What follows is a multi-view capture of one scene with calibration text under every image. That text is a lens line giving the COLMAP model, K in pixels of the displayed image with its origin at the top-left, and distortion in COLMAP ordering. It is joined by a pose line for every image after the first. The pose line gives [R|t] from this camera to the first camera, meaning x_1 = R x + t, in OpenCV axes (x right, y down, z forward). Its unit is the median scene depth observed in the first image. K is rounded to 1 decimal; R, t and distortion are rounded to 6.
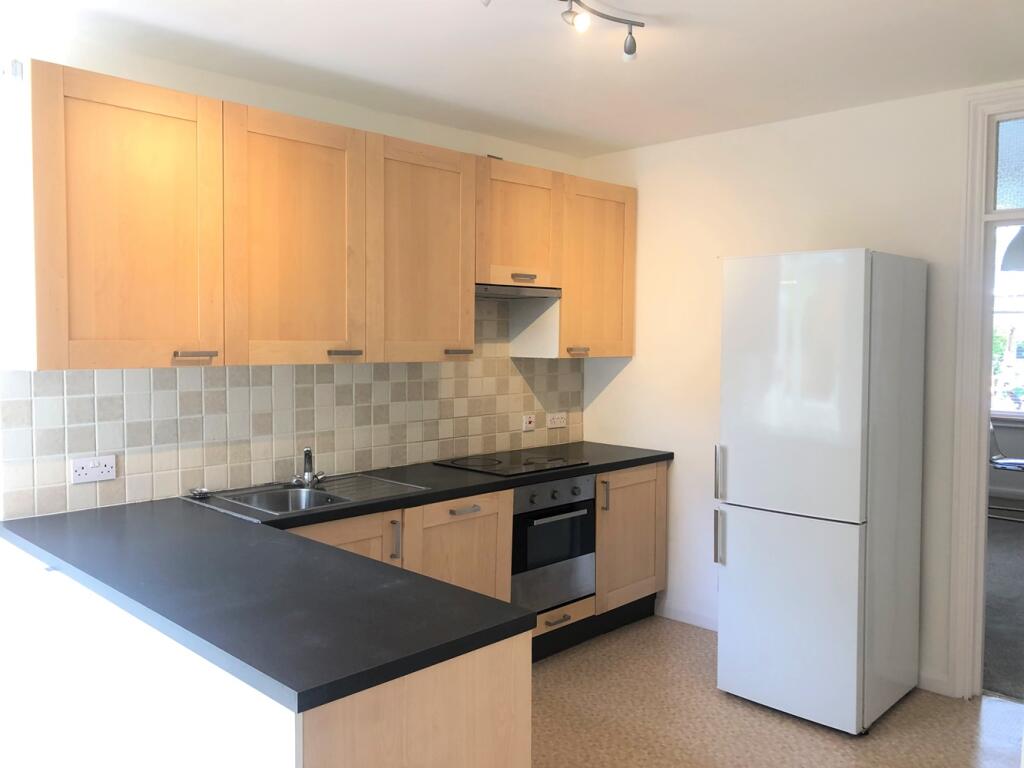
lens RADIAL K [[838.7, 0, 512.0], [0, 838.7, 381.9], [0, 0, 1]] dist [-0.009645, -0.001971]
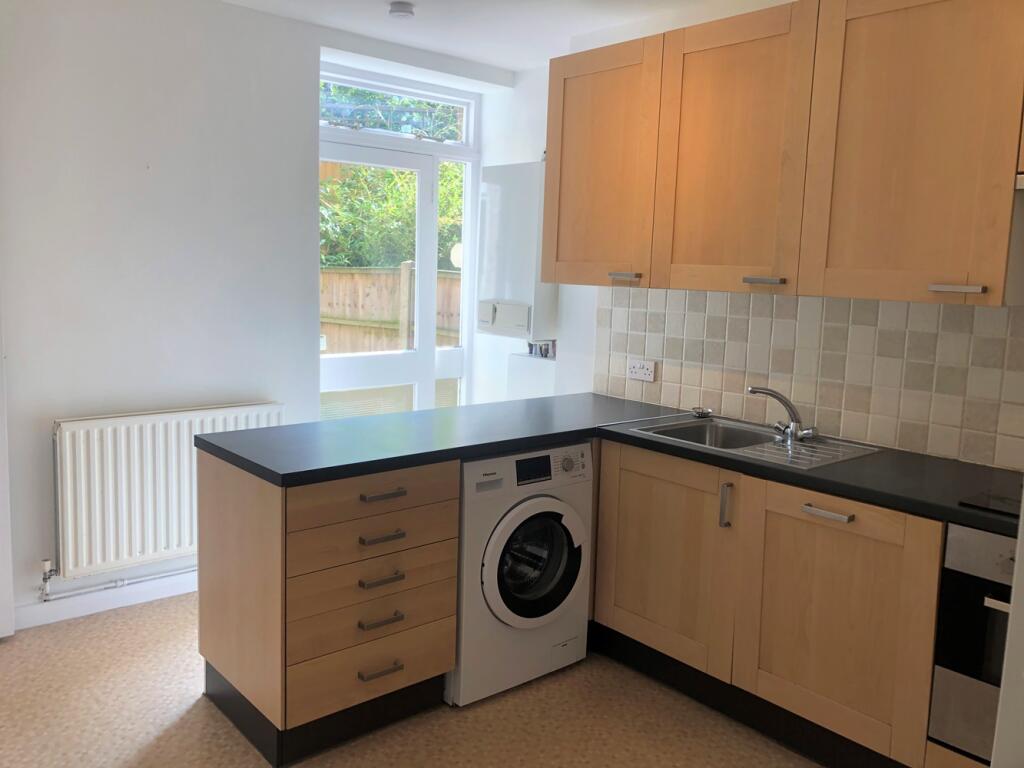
lens RADIAL K [[838.7, 0, 512.1], [0, 838.7, 381.0], [0, 0, 1]] dist [-0.009645, -0.001971]
pose [[-0.086310, 0.129916, -0.987761, 0.663385], [-0.083702, 0.987010, 0.137131, -0.029835], [0.992746, 0.094514, -0.074315, 0.816826]]
